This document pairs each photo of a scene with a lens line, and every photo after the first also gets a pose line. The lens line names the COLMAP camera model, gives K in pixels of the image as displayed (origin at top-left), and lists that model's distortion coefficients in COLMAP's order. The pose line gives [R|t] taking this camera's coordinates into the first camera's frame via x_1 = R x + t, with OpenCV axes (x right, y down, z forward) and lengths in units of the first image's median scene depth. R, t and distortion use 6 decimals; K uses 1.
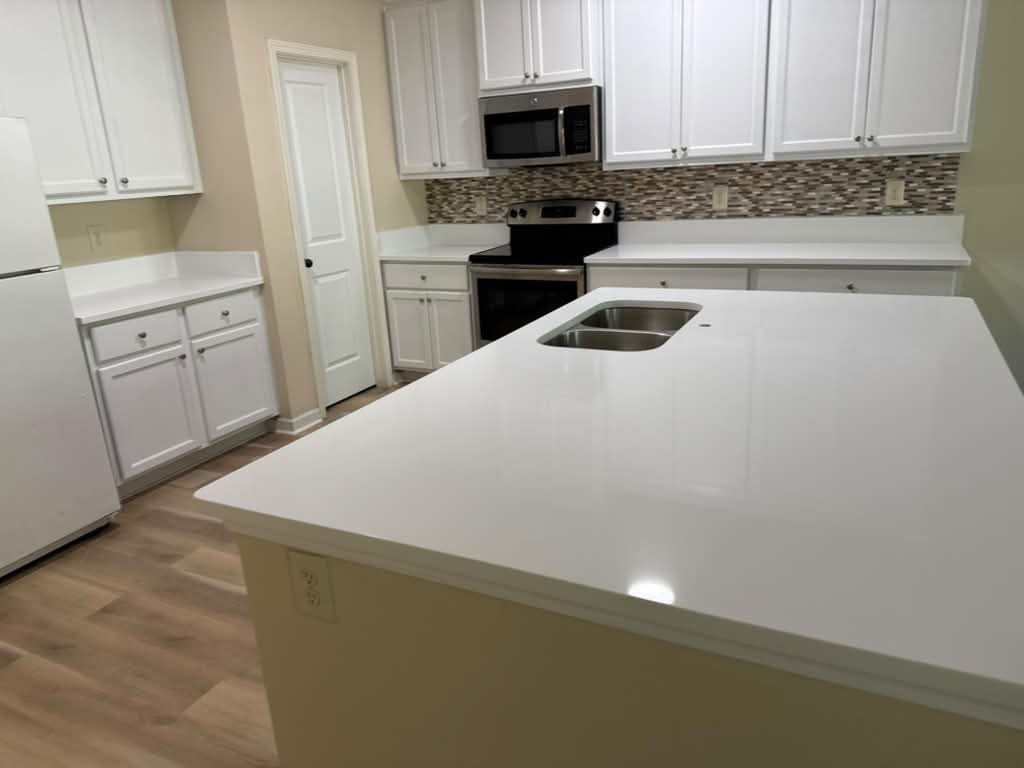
lens RADIAL K [[729.9, 0, 512.0], [0, 729.9, 384.0], [0, 0, 1]] dist [0.102225, -0.172230]
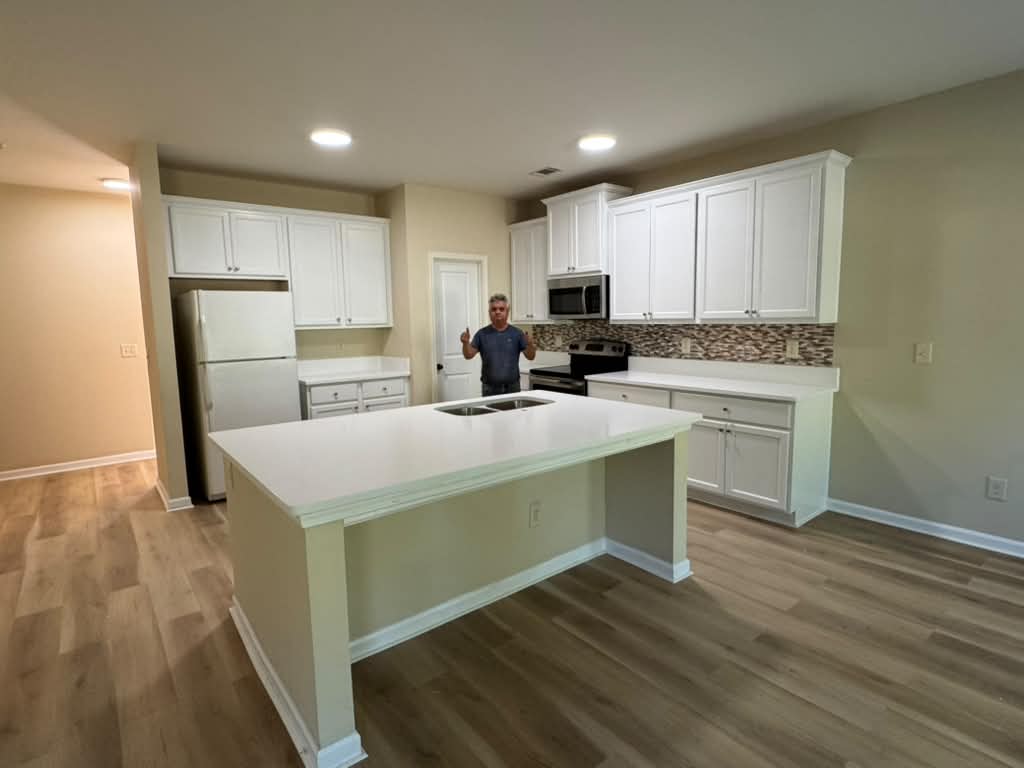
lens RADIAL K [[539.8, 0, 512.0], [0, 539.8, 384.0], [0, 0, 1]] dist [0.000973, 0.000179]
pose [[0.907814, 0.089025, -0.409815, 0.433307], [-0.150758, 0.981160, -0.120818, 0.010297], [0.391338, 0.171463, 0.904132, -0.119021]]
